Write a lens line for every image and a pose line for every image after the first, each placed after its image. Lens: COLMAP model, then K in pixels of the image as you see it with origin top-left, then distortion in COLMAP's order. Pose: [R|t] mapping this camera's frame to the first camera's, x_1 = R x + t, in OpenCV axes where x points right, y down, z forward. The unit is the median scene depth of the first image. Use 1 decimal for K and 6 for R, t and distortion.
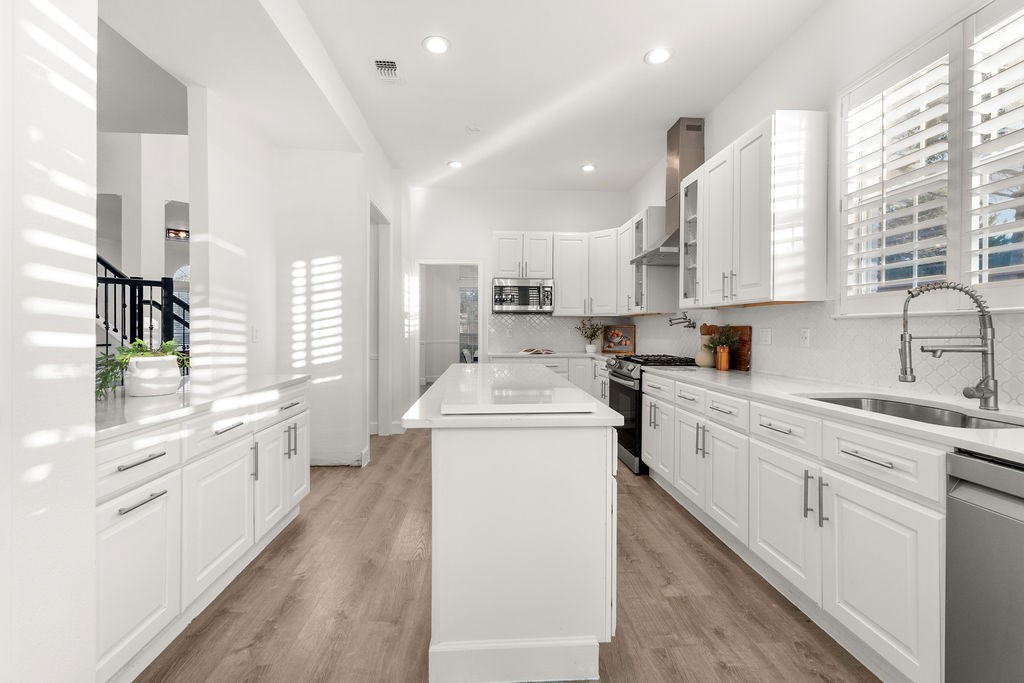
lens RADIAL K [[431.8, 0, 512.3], [0, 431.8, 338.2], [0, 0, 1]] dist [0.011707, -0.000114]
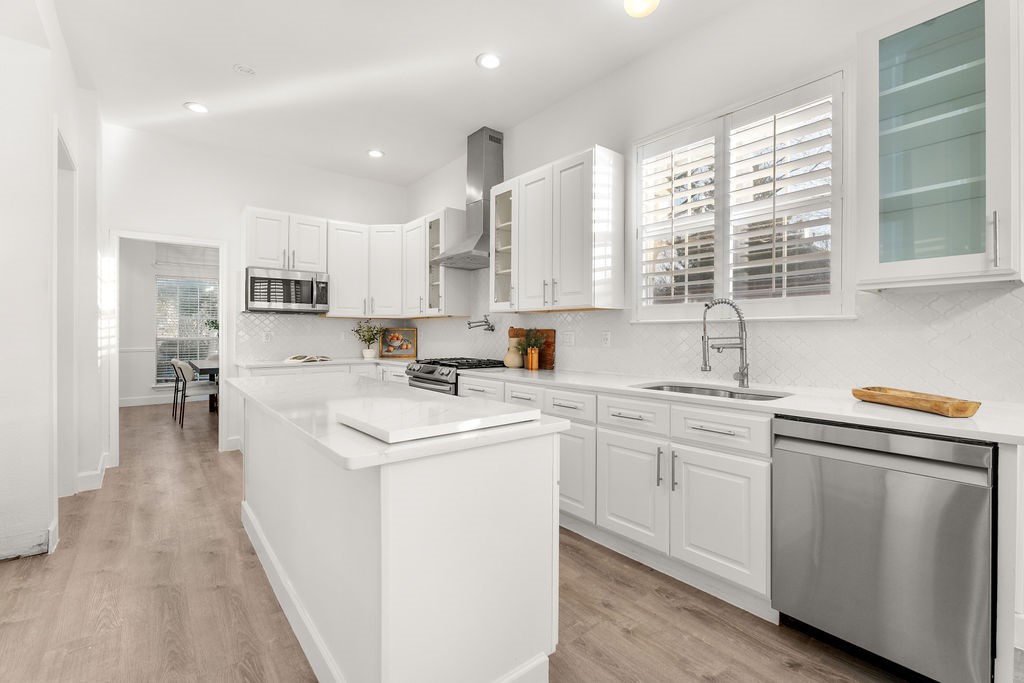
lens RADIAL K [[448.9, 0, 512.0], [0, 448.9, 341.5], [0, 0, 1]] dist [-0.000930, -0.000064]
pose [[0.818774, -0.011609, 0.573999, -0.207483], [0.011703, 0.999925, 0.003529, -0.001848], [-0.573997, 0.003827, 0.818849, 0.109553]]
